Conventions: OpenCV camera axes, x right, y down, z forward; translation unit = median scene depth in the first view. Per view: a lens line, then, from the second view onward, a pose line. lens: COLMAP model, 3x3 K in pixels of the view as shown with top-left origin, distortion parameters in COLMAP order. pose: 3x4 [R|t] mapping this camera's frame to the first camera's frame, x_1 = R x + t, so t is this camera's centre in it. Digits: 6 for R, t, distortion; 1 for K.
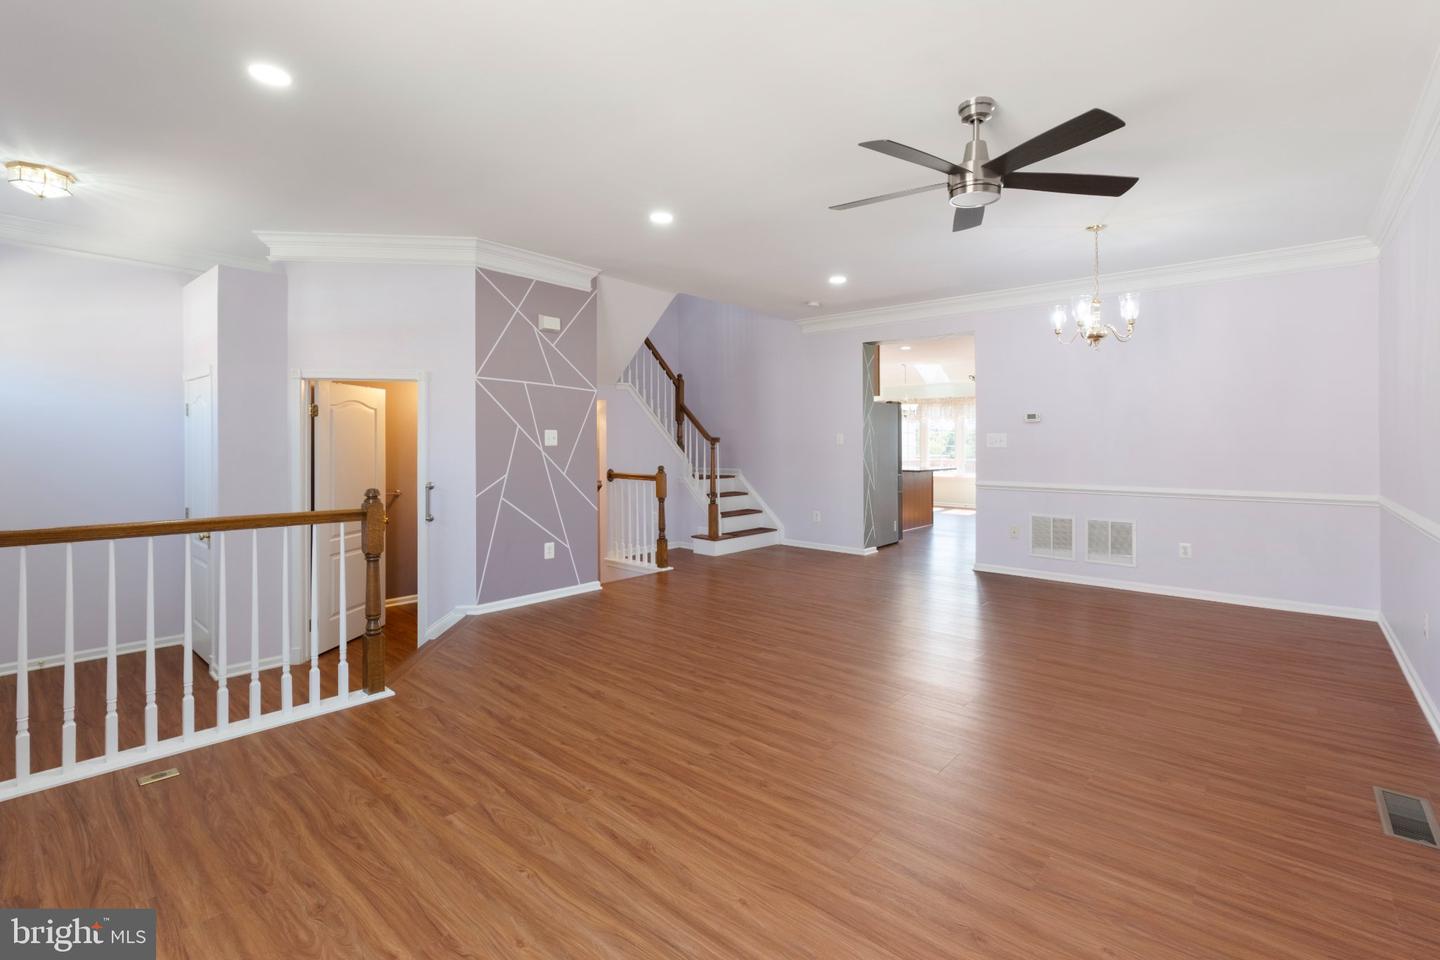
lens RADIAL K [[641.2, 0, 713.8], [0, 641.2, 447.9], [0, 0, 1]] dist [-0.001289, -0.000495]
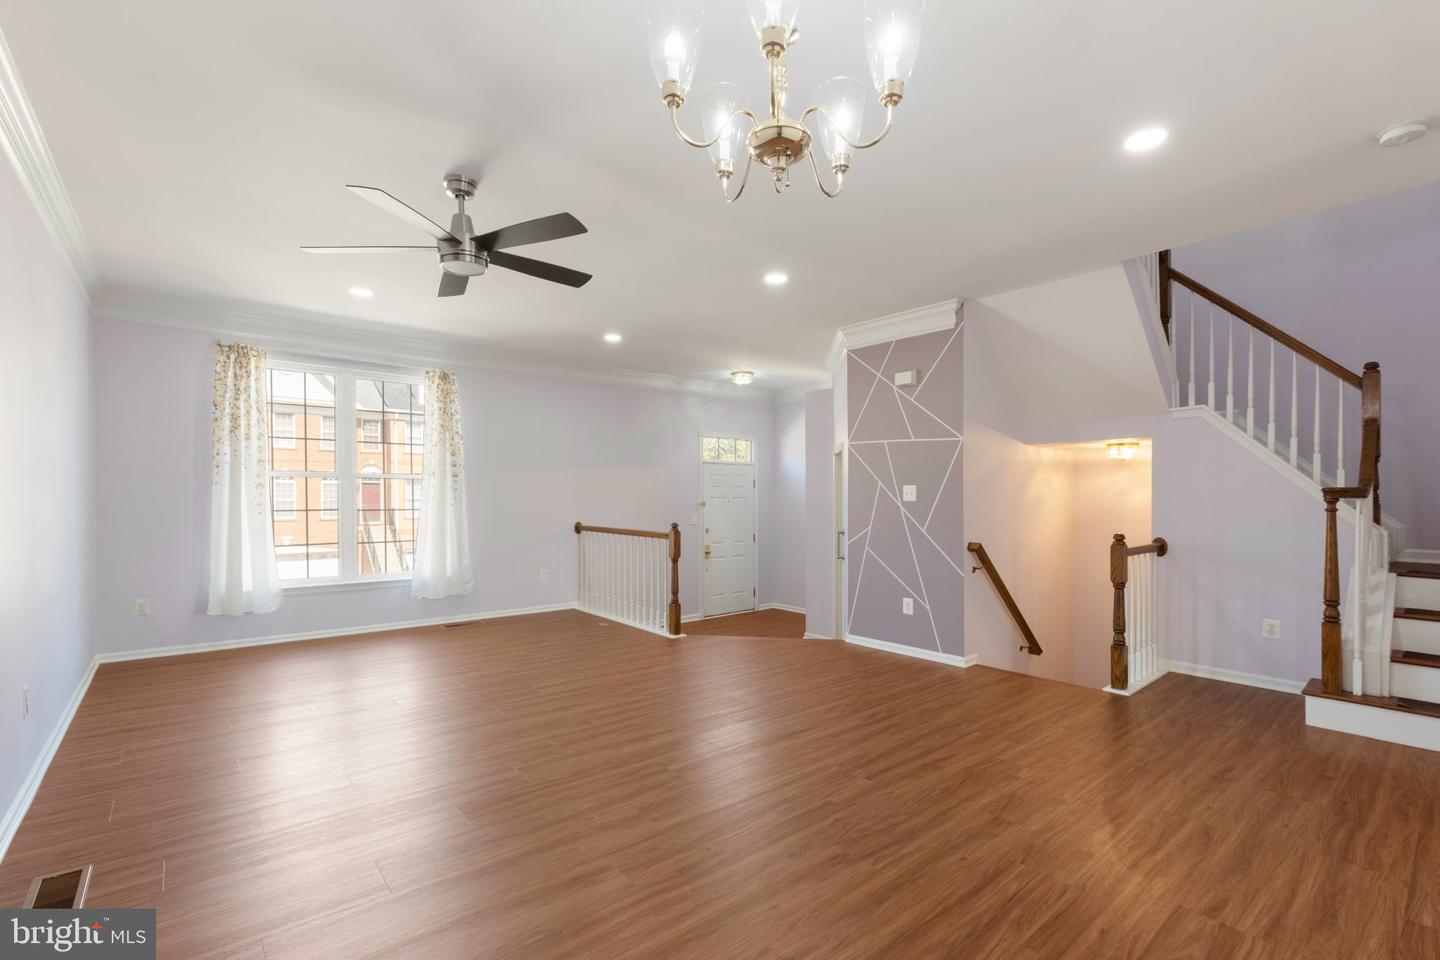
lens RADIAL K [[637.4, 0, 719.0], [0, 637.4, 511.8], [0, 0, 1]] dist [-0.000814, -0.000164]
pose [[-0.138553, 0.020319, -0.990147, 0.770959], [-0.010445, 0.999704, 0.021977, -0.005607], [0.990300, 0.013387, -0.138299, 0.851106]]
